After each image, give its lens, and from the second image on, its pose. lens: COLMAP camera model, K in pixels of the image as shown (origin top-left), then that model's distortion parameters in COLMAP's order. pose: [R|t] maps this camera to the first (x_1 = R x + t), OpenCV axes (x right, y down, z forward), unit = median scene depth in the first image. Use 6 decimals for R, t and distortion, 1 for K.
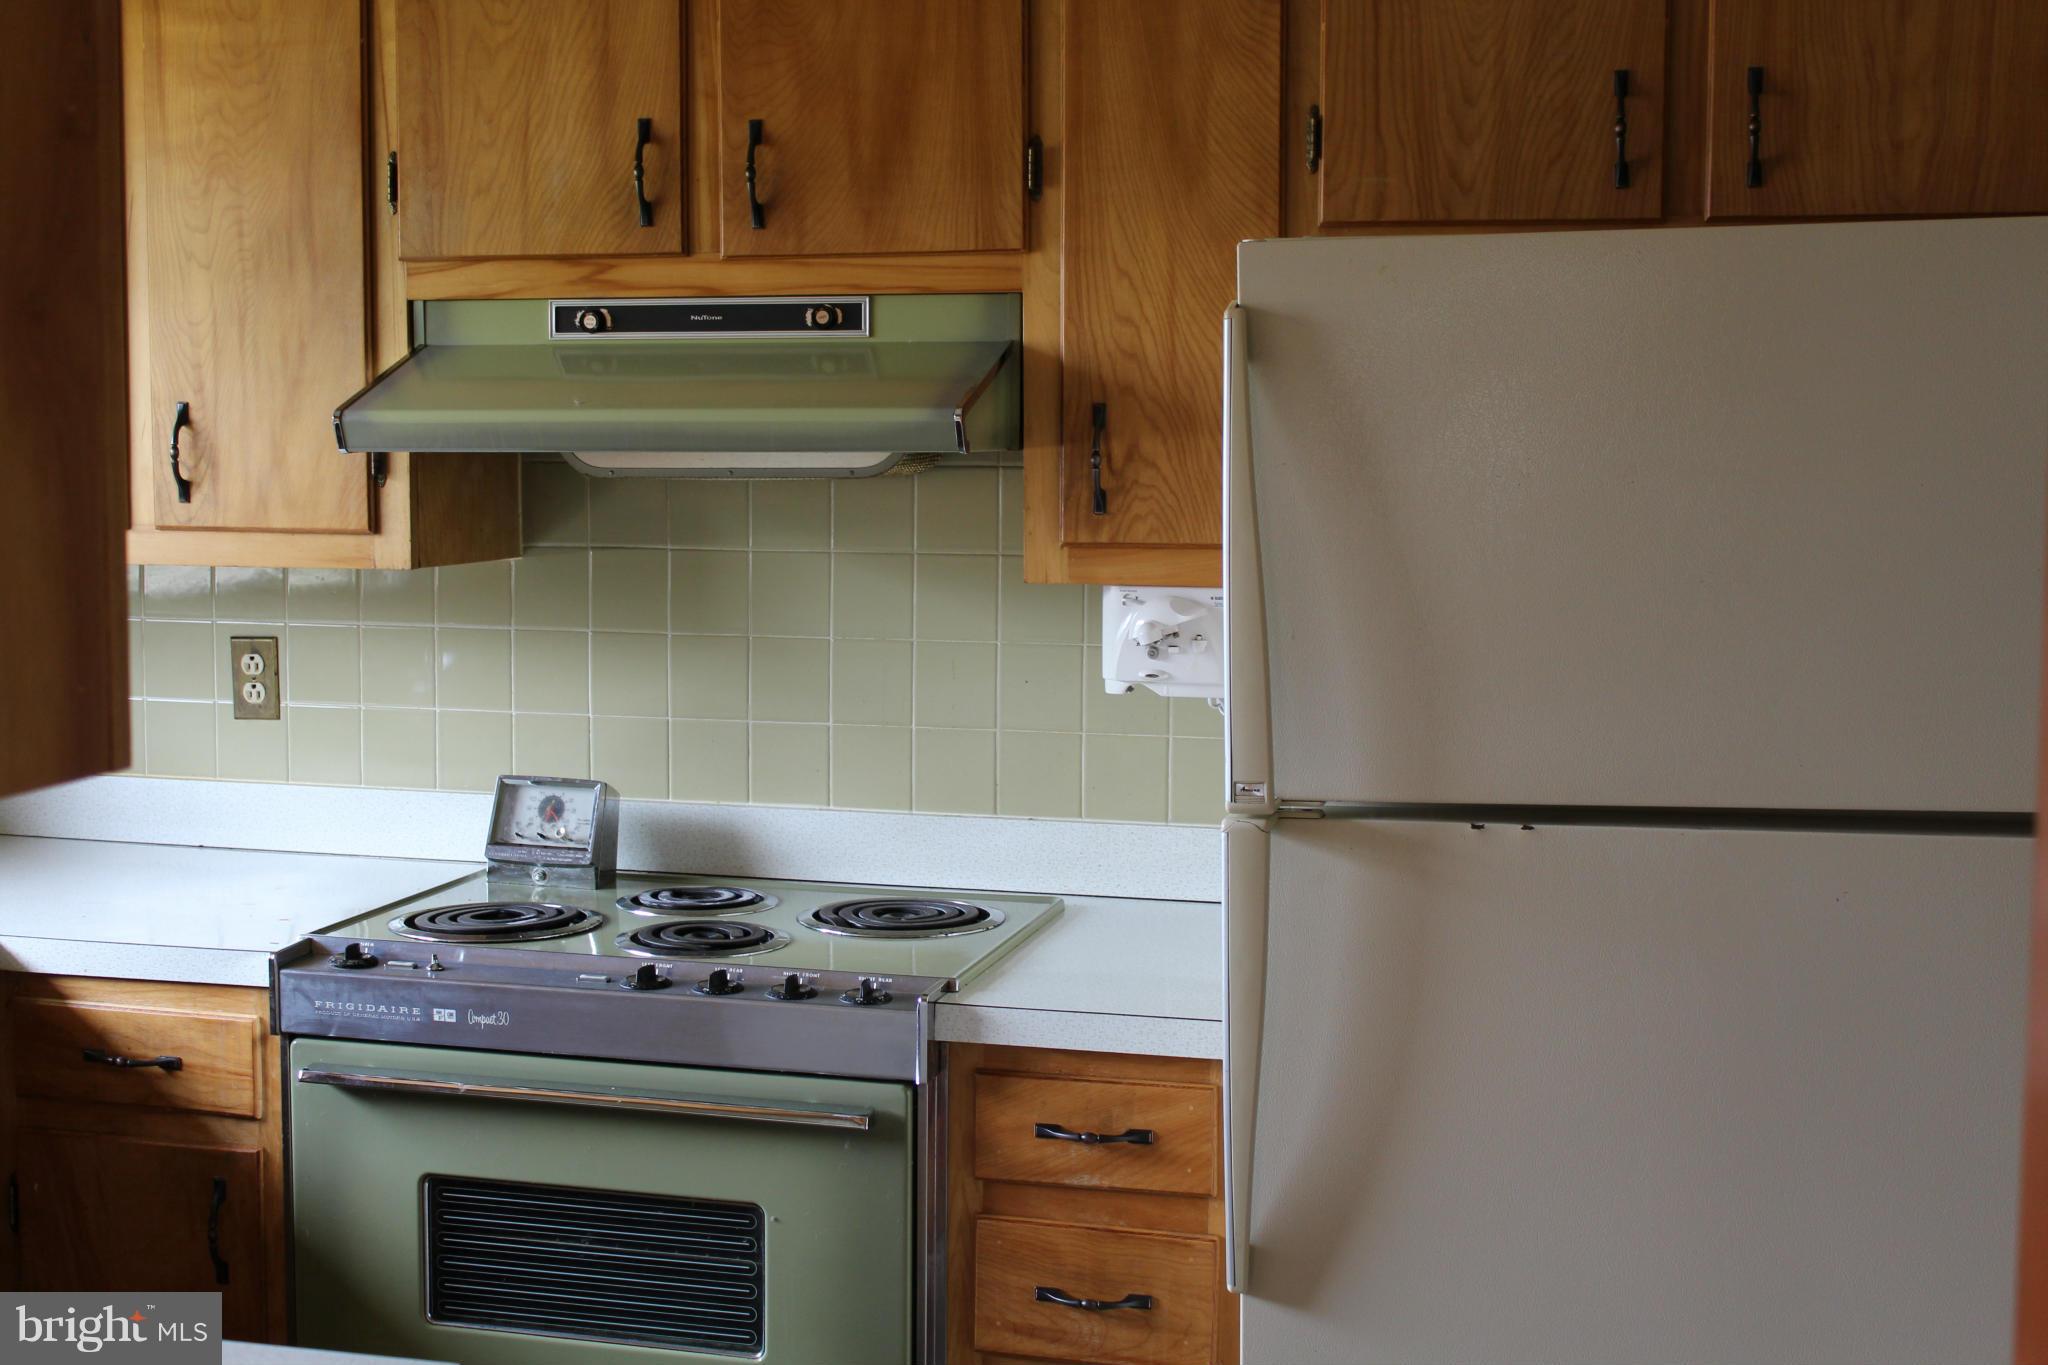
lens RADIAL K [[2642.1, 0, 1024.0], [0, 2642.1, 682.5], [0, 0, 1]] dist [-0.069899, 0.086165]
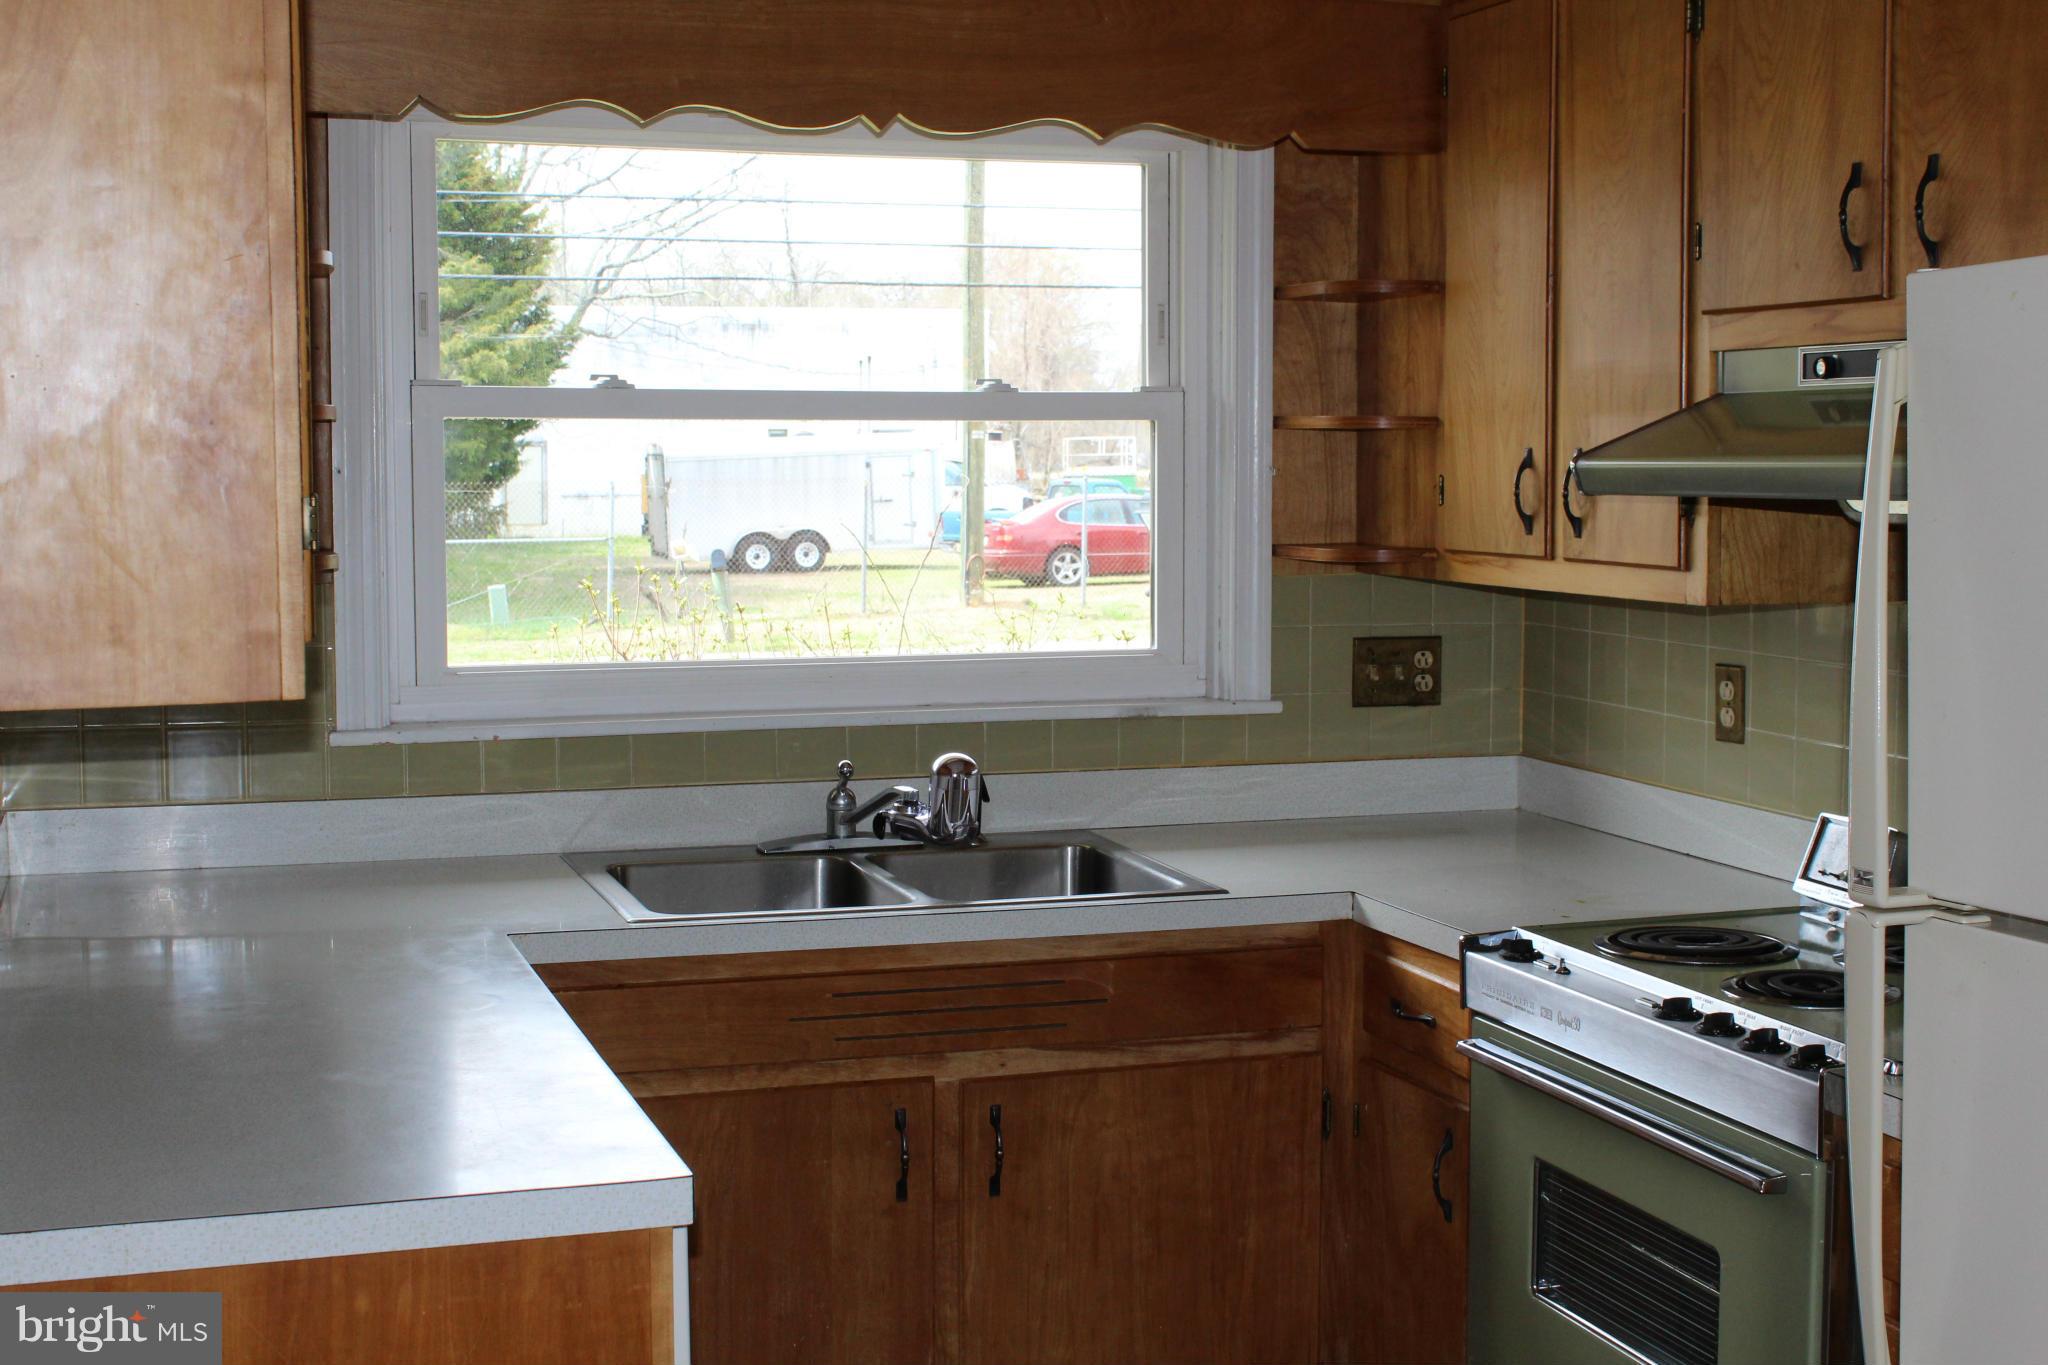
lens RADIAL K [[2642.1, 0, 1024.0], [0, 2642.1, 682.5], [0, 0, 1]] dist [-0.069899, 0.086165]
pose [[0.543953, 0.066245, -0.836497, 0.518340], [-0.075230, 0.996714, 0.030013, -0.024007], [0.835736, 0.046604, 0.547150, 0.200296]]
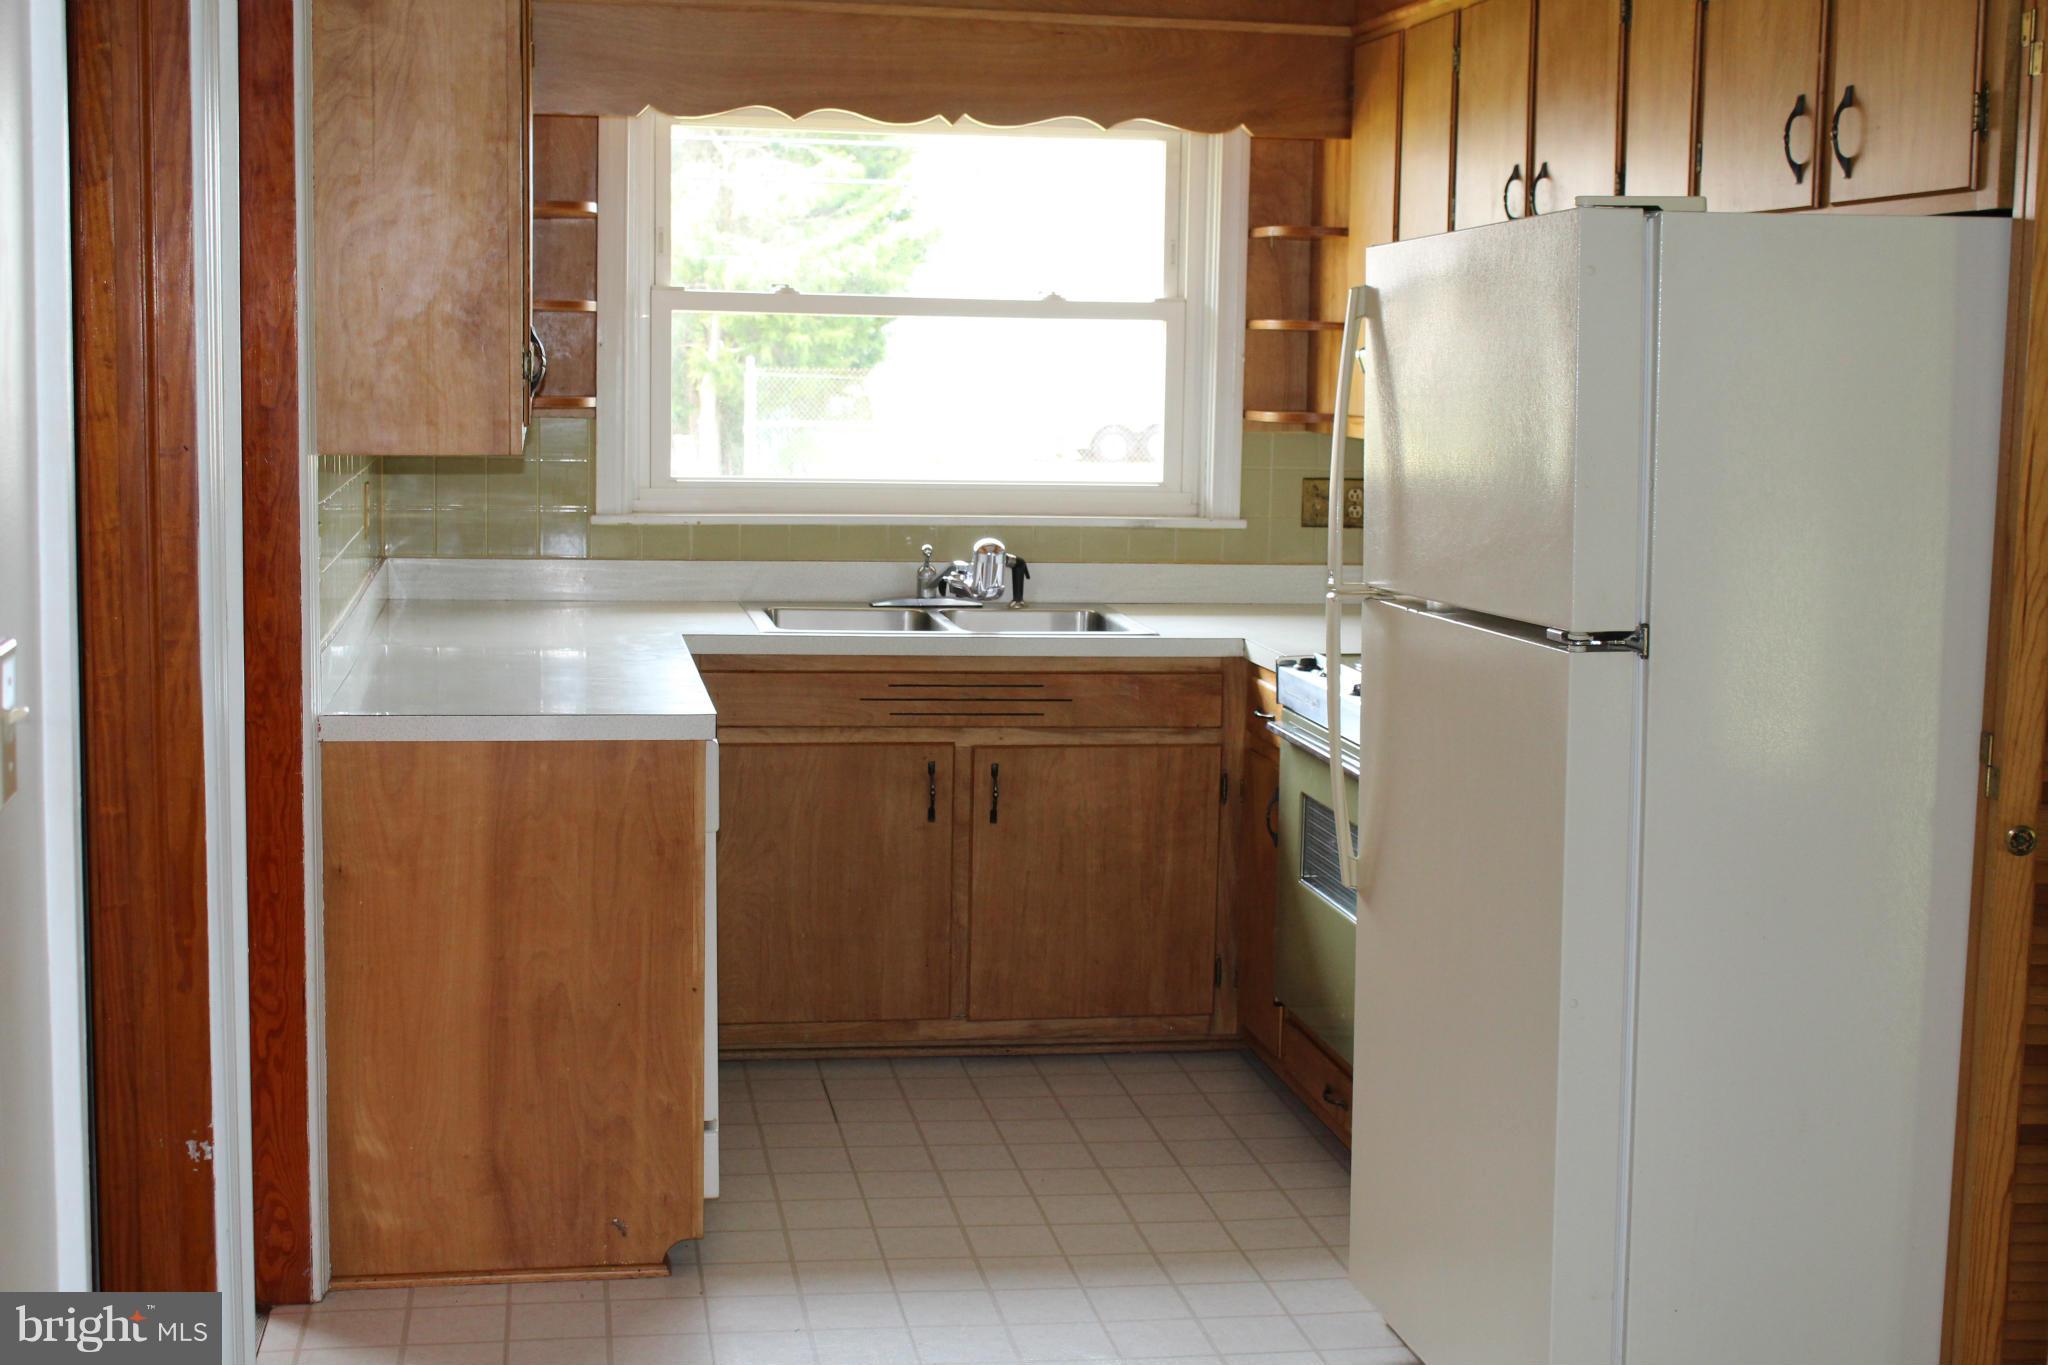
lens RADIAL K [[2642.1, 0, 1024.0], [0, 2642.1, 682.5], [0, 0, 1]] dist [-0.069899, 0.086165]
pose [[0.414658, 0.116548, -0.902483, 1.167706], [-0.101852, 0.991477, 0.081243, -0.005749], [0.904259, 0.058232, 0.422994, 0.089650]]
